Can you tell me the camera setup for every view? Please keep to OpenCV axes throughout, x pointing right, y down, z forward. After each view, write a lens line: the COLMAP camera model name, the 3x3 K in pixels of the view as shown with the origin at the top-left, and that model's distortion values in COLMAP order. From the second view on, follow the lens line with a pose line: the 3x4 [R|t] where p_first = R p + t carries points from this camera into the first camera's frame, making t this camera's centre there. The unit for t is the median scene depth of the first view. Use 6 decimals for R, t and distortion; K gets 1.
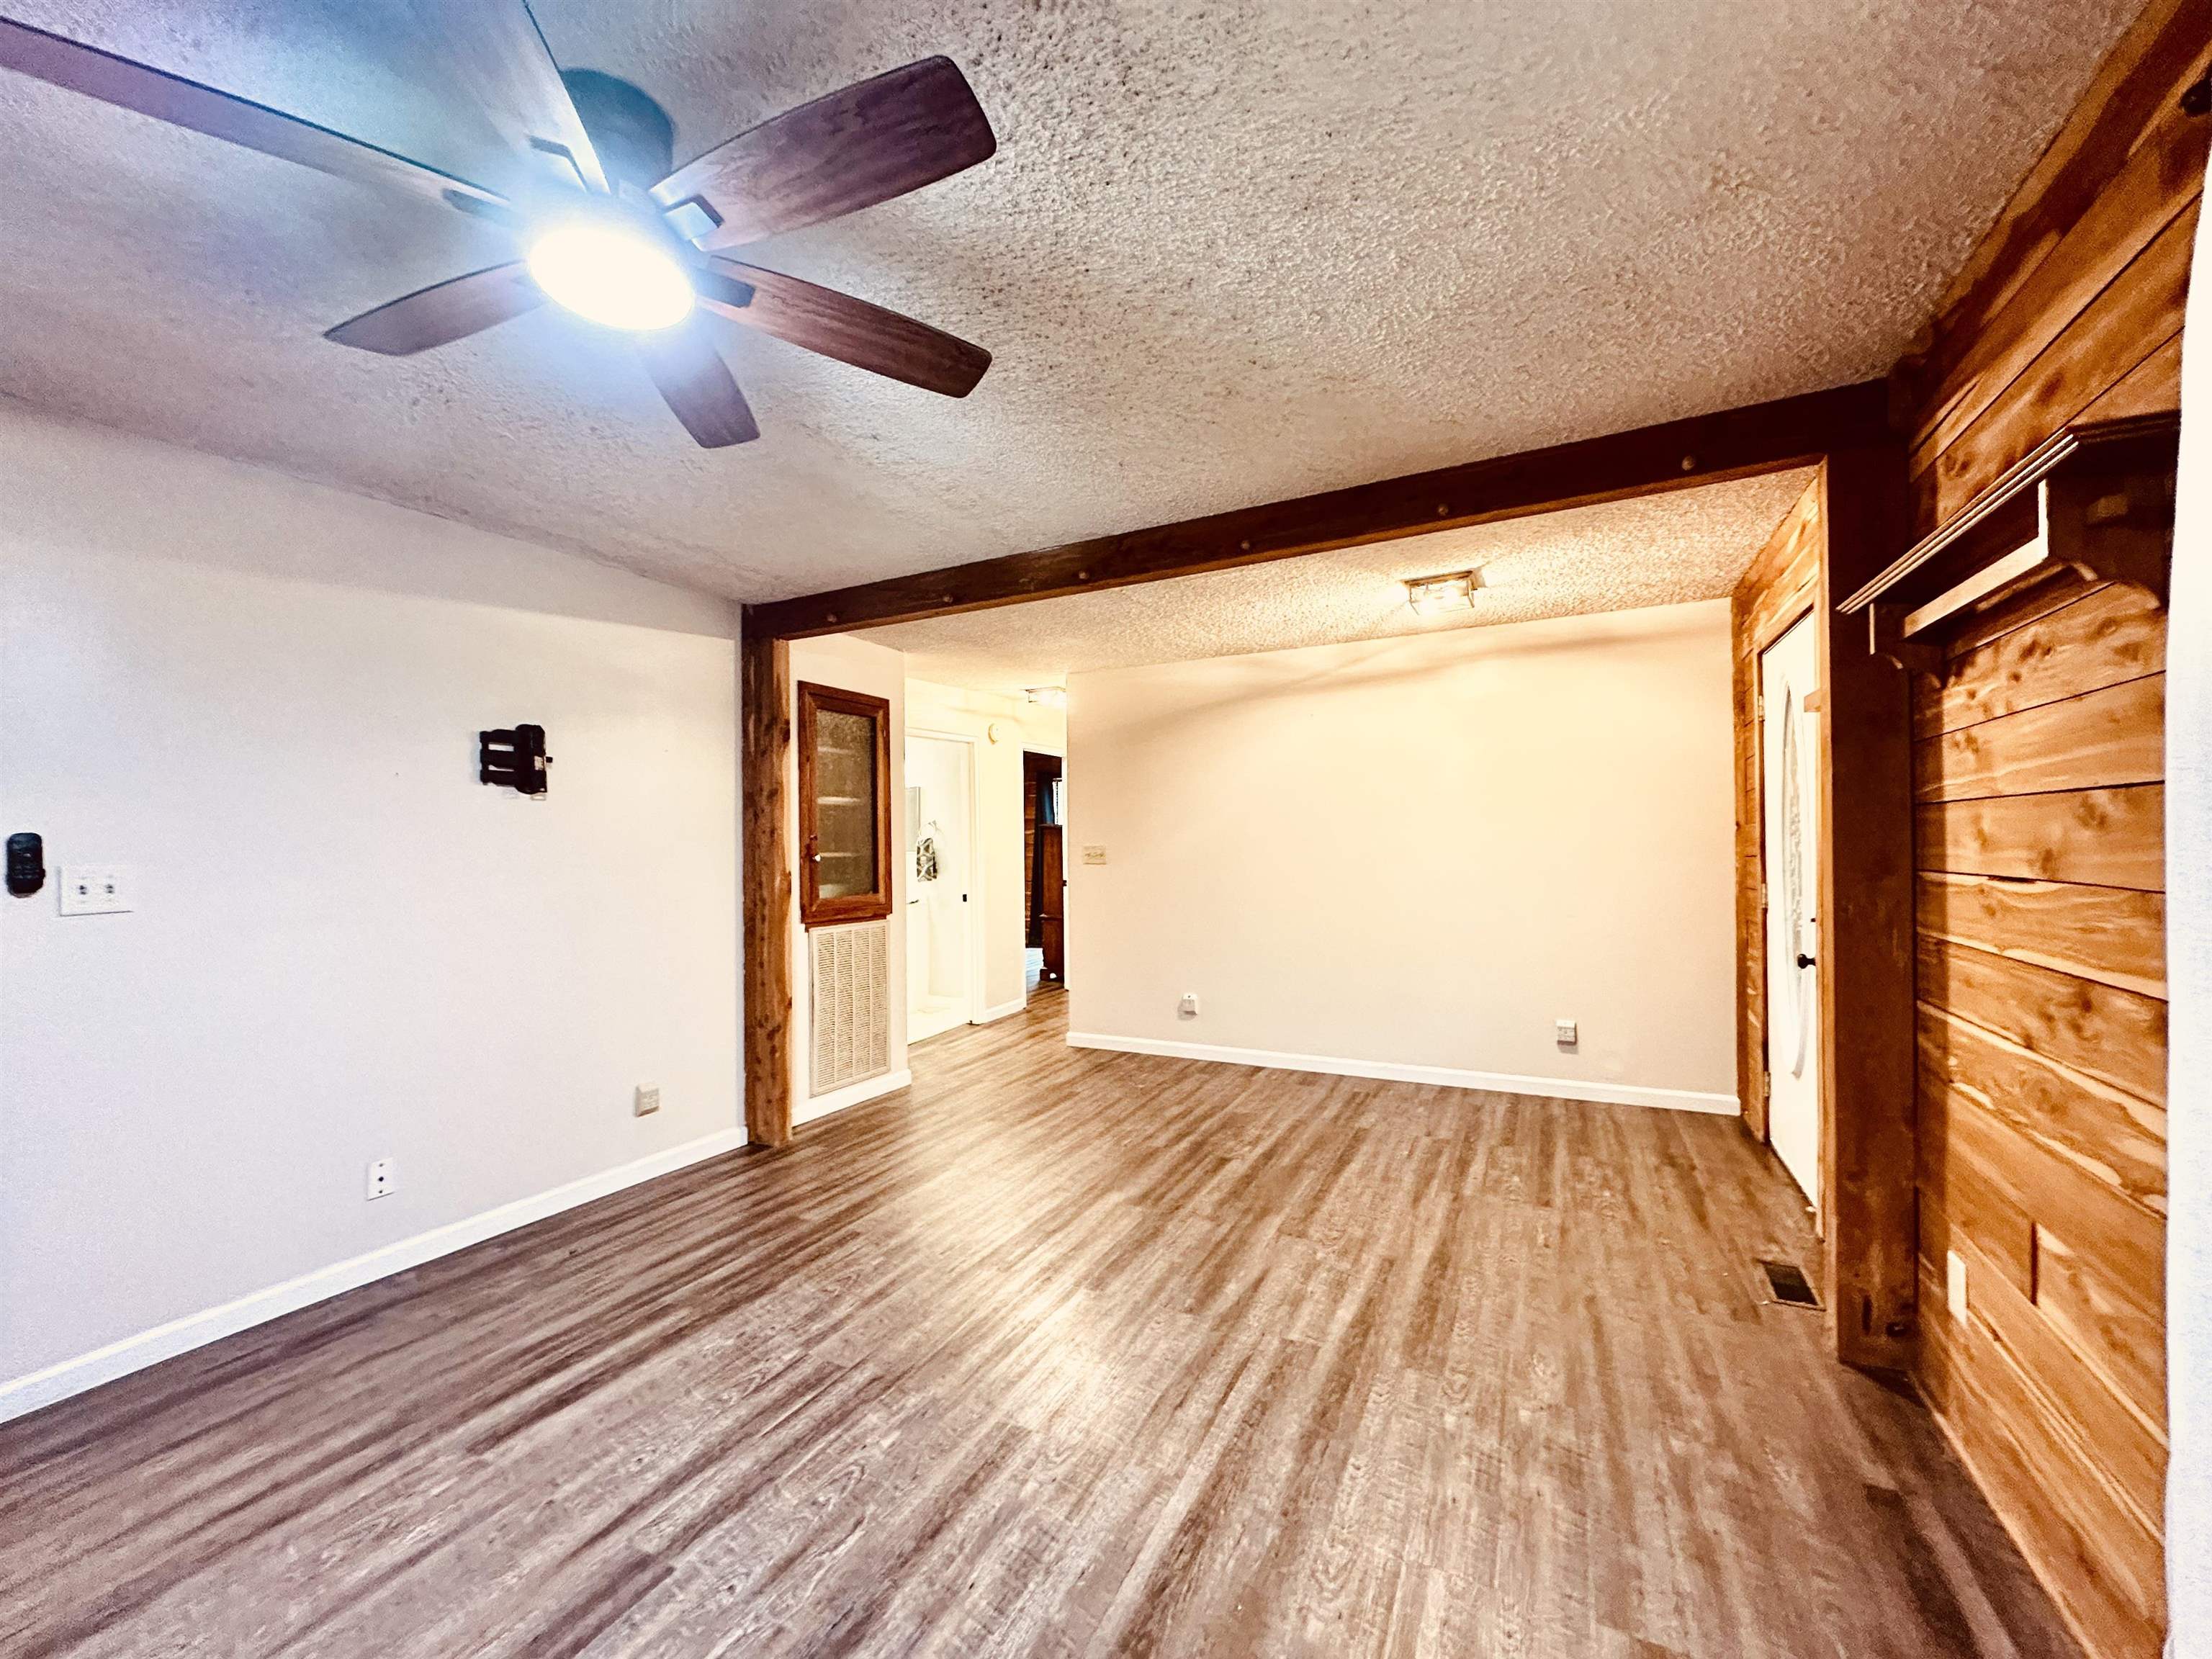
lens RADIAL K [[886.2, 0, 1106.0], [0, 886.2, 829.5], [0, 0, 1]] dist [-0.002287, -0.000269]
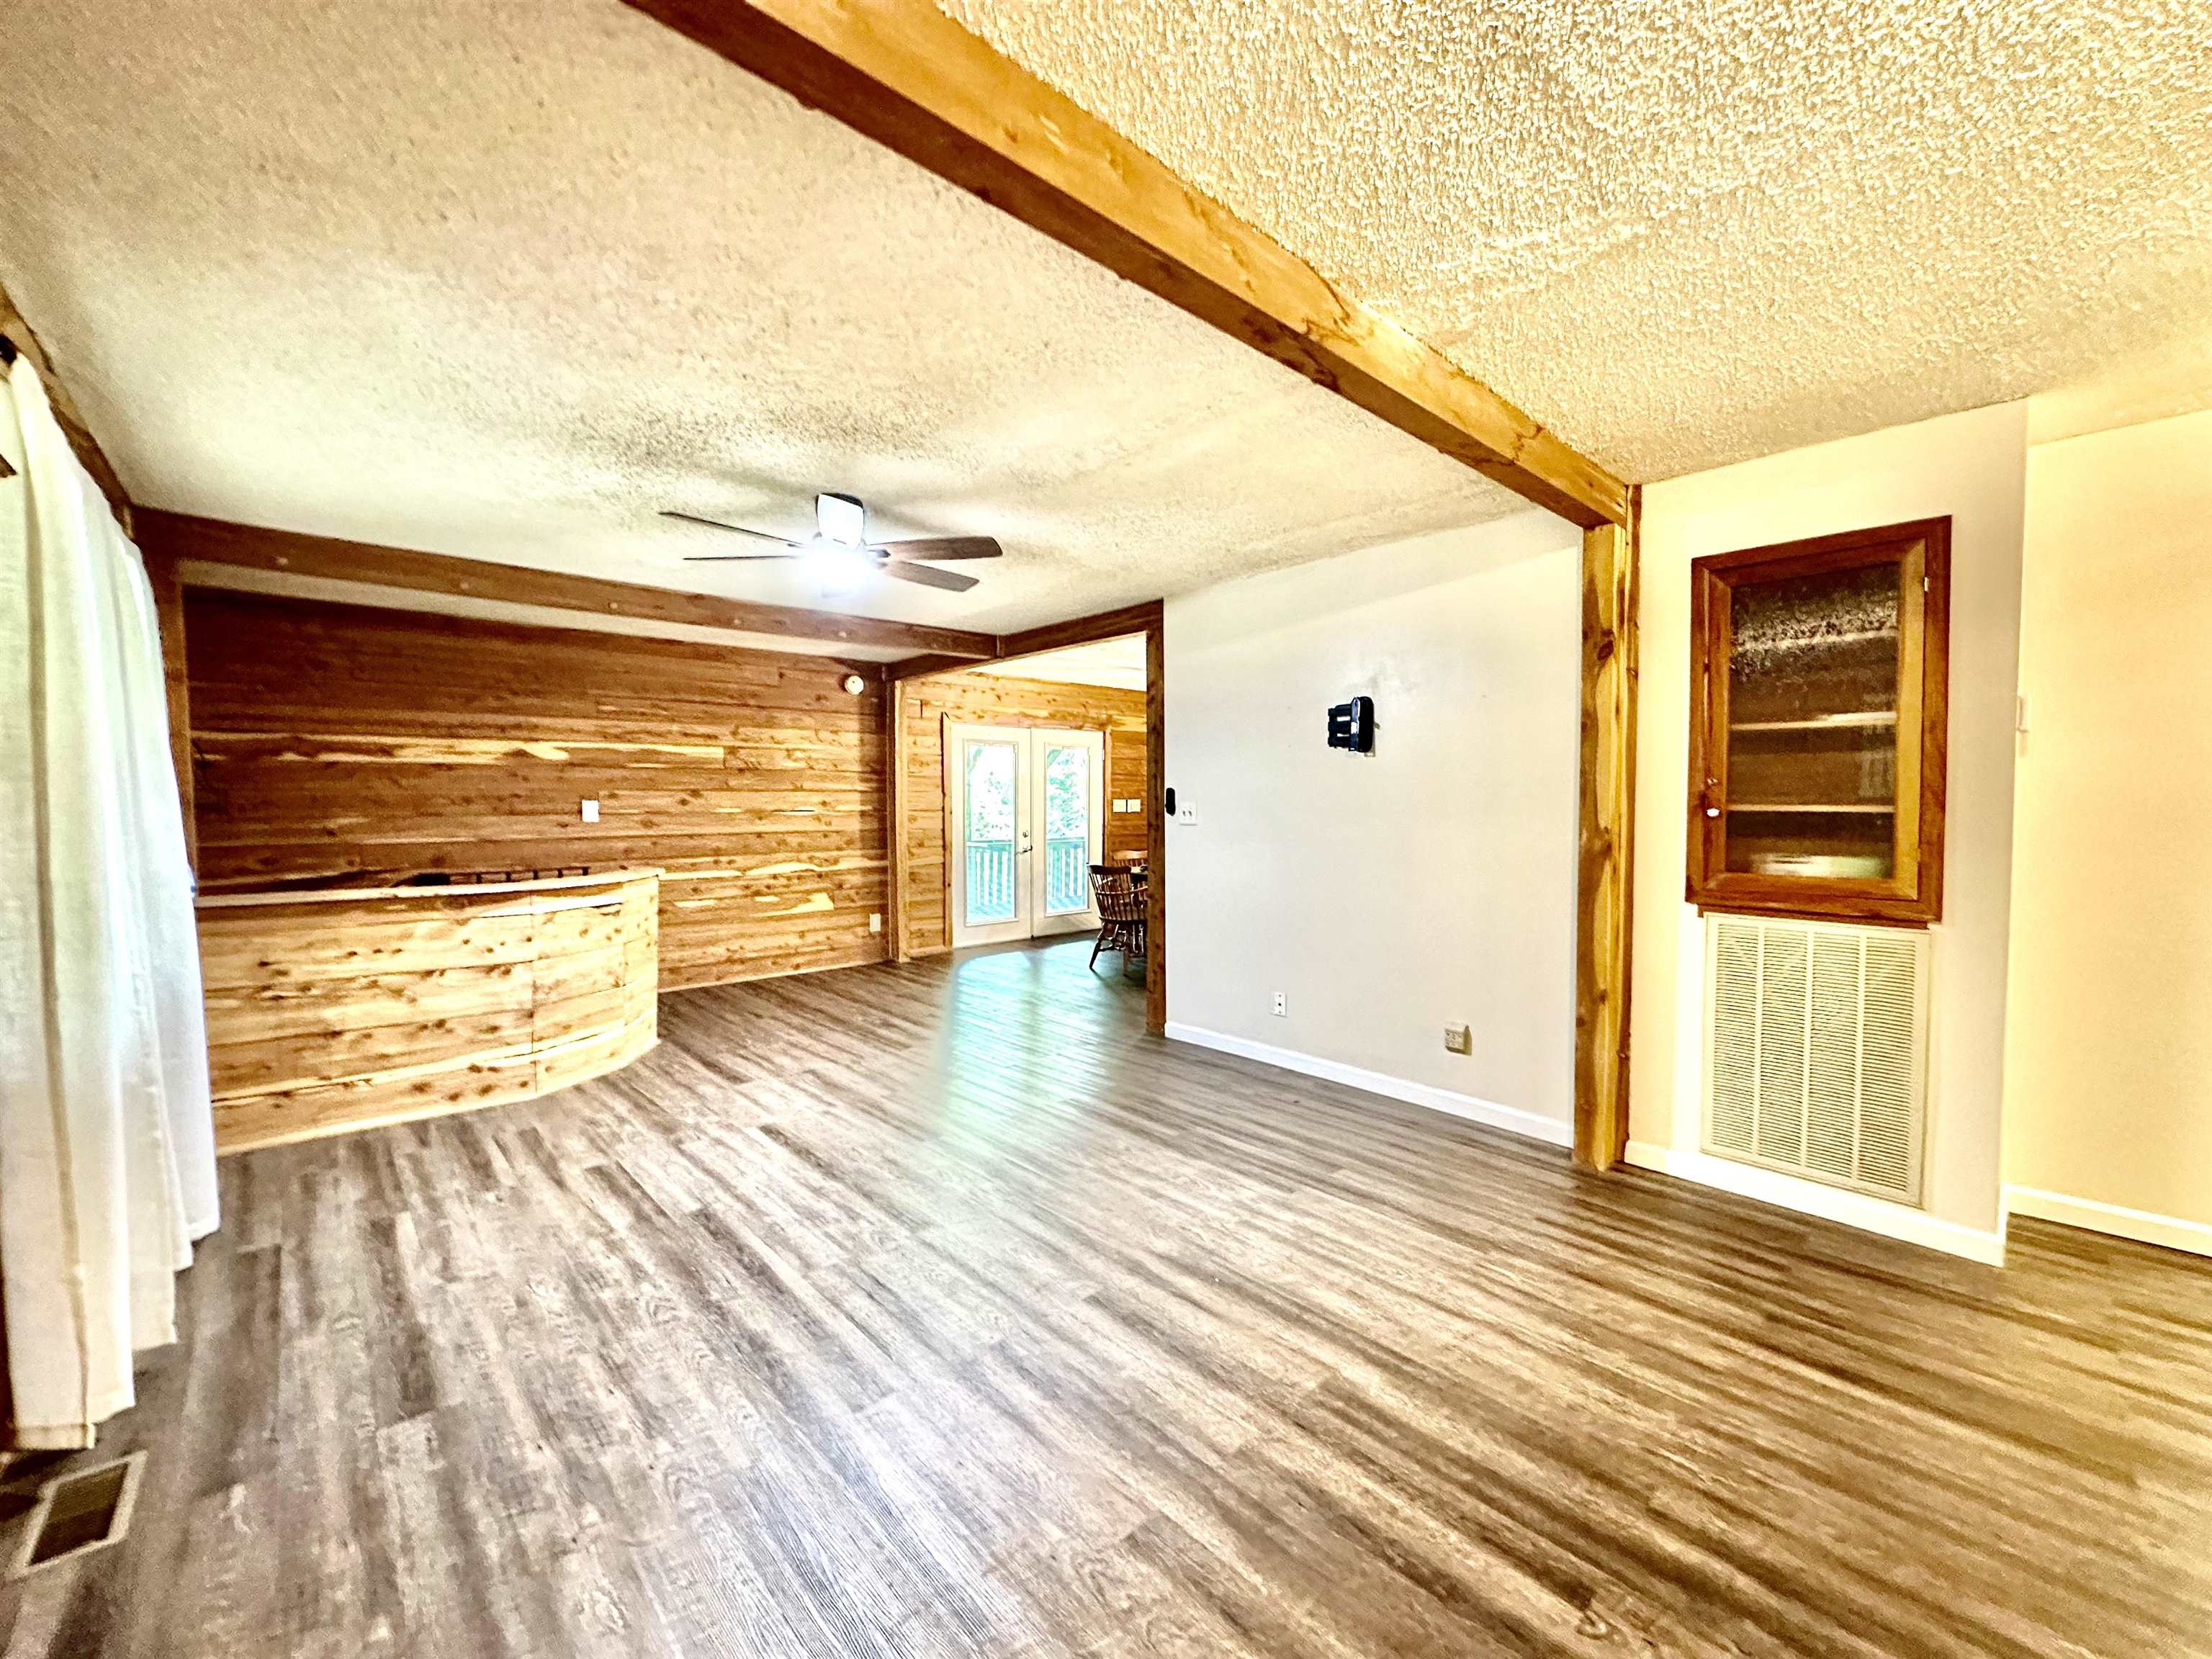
lens RADIAL K [[878.4, 0, 1095.8], [0, 878.4, 827.0], [0, 0, 1]] dist [-0.002352, -0.000279]
pose [[-0.355607, 0.040420, -0.933761, 0.739355], [0.019202, 0.999170, 0.035938, 0.015778], [0.934438, -0.005150, -0.356087, 1.235357]]
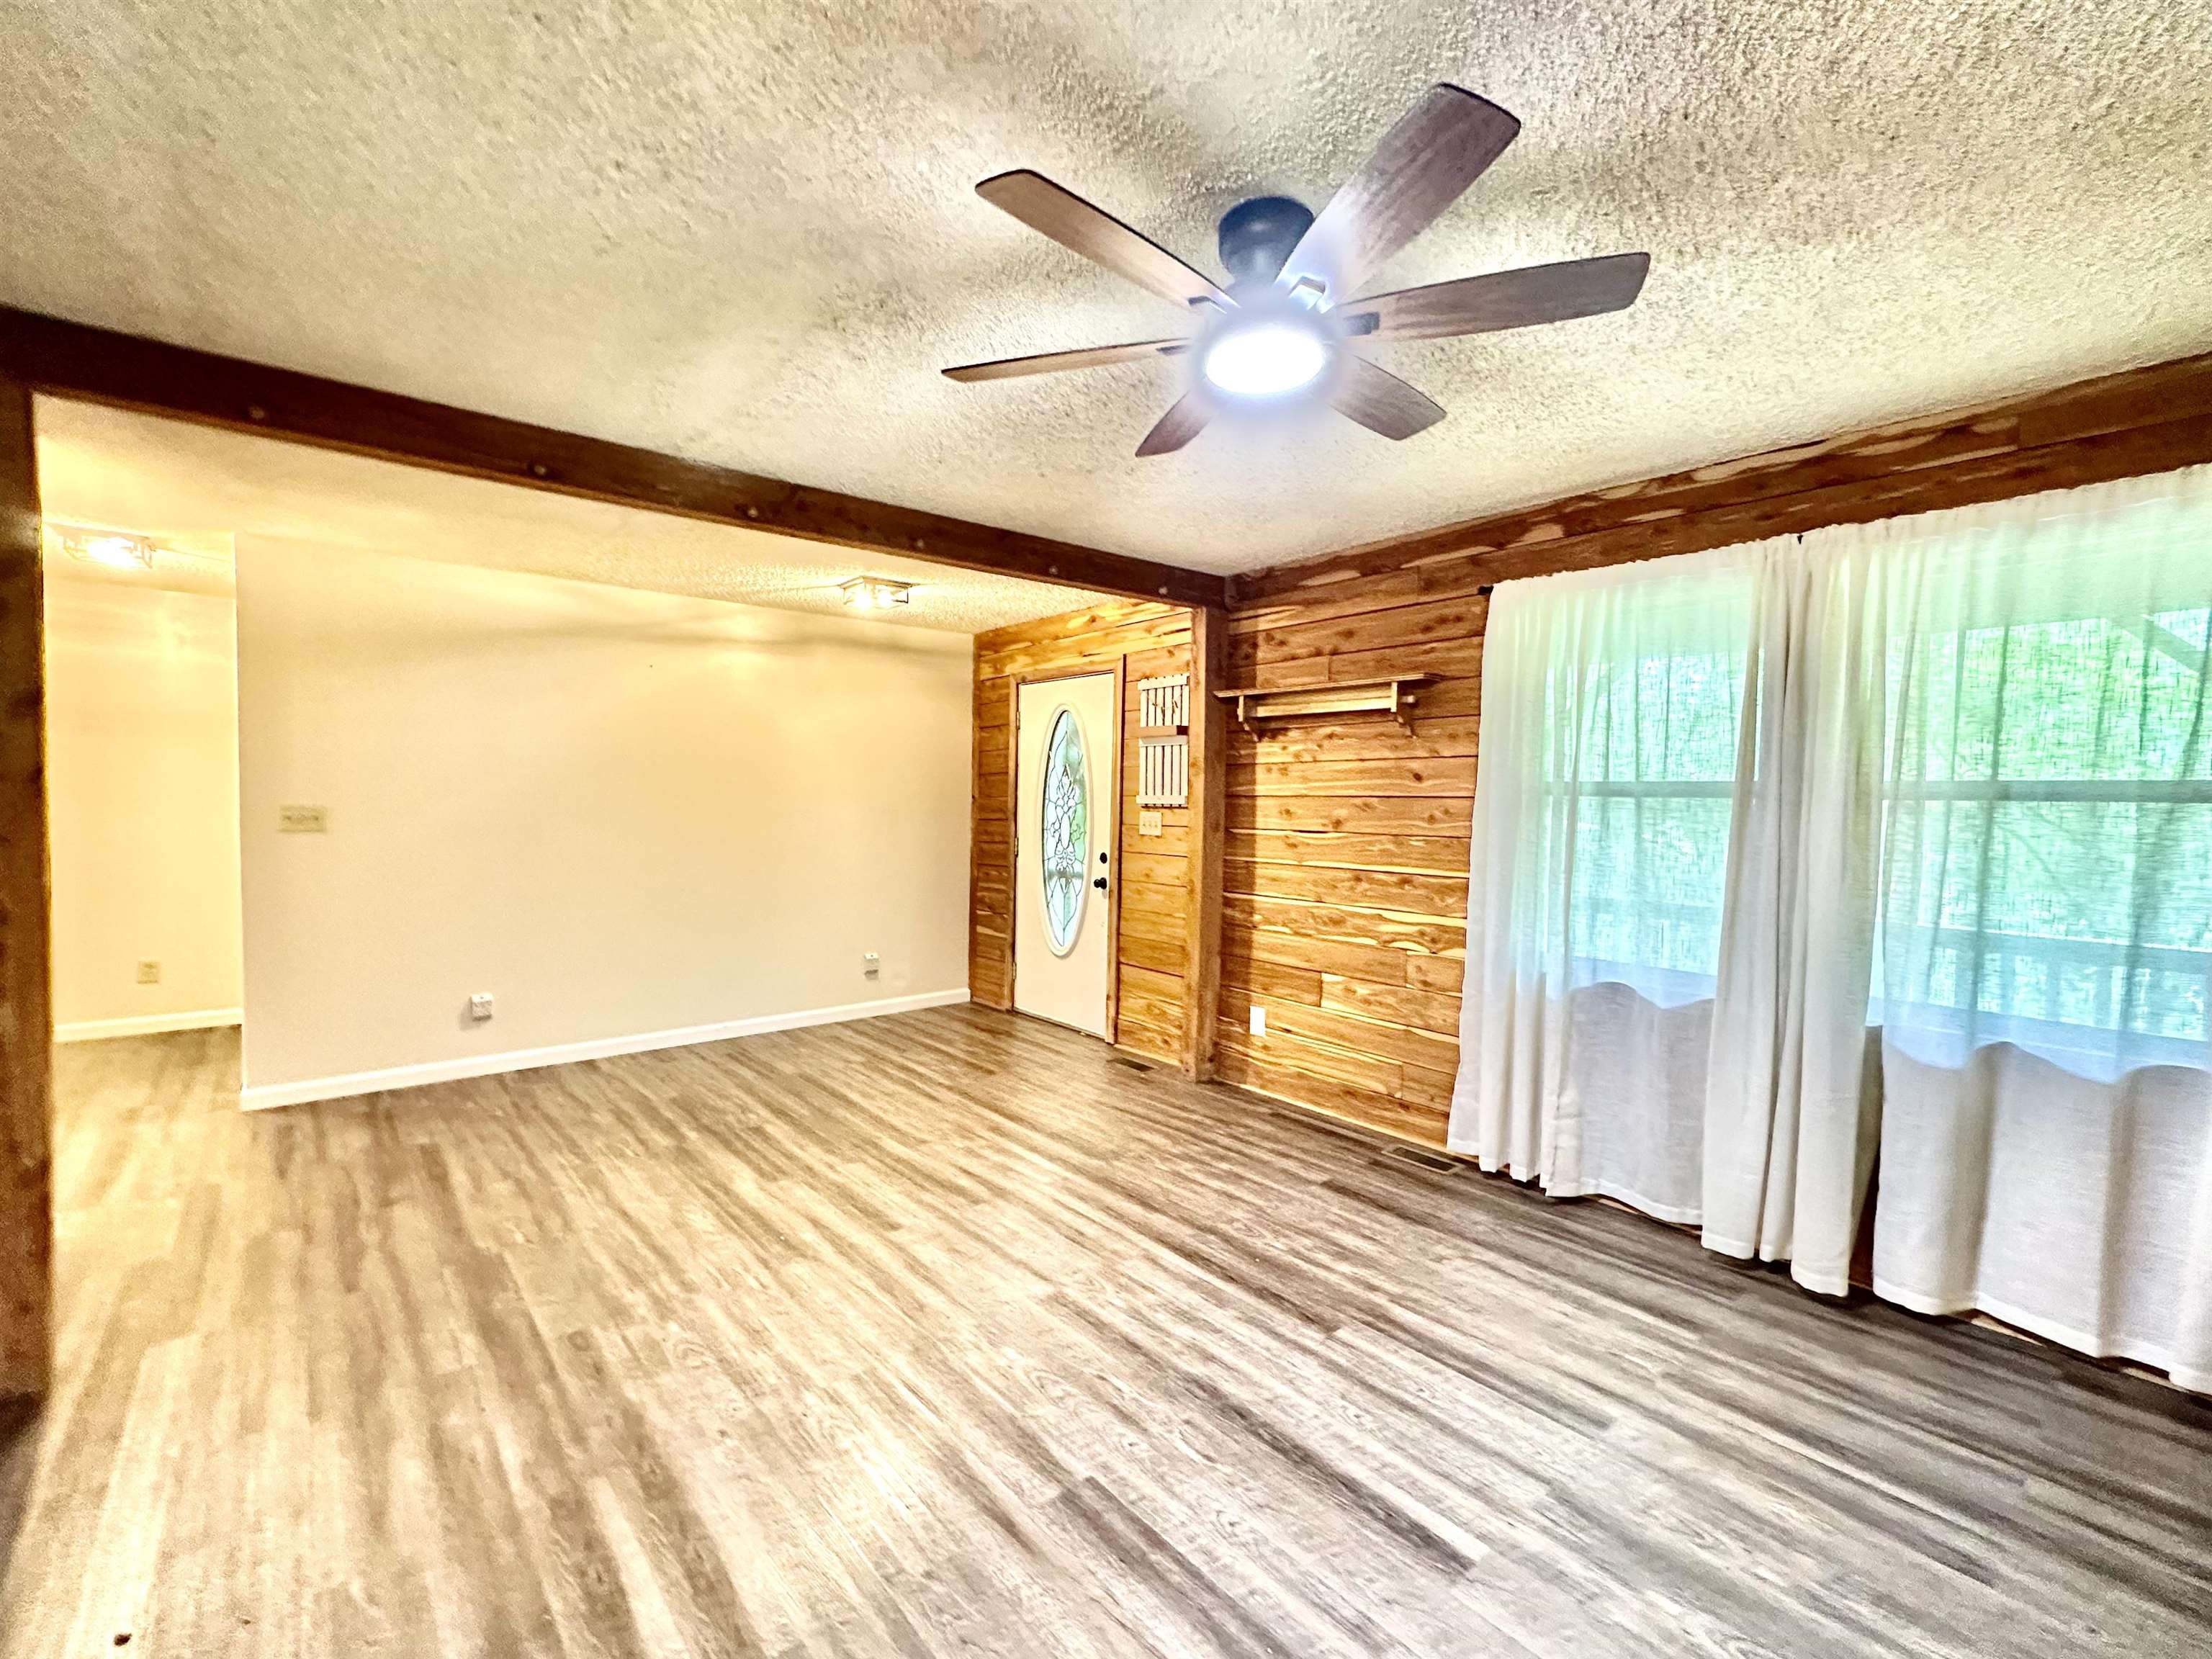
lens RADIAL K [[949.6, 0, 1106.0], [0, 949.6, 829.5], [0, 0, 1]] dist [-0.002811, -0.000040]
pose [[0.379034, -0.013255, 0.925288, -0.907624], [-0.029642, 0.999210, 0.026457, 0.000228], [-0.924908, -0.037456, 0.378342, 0.328673]]
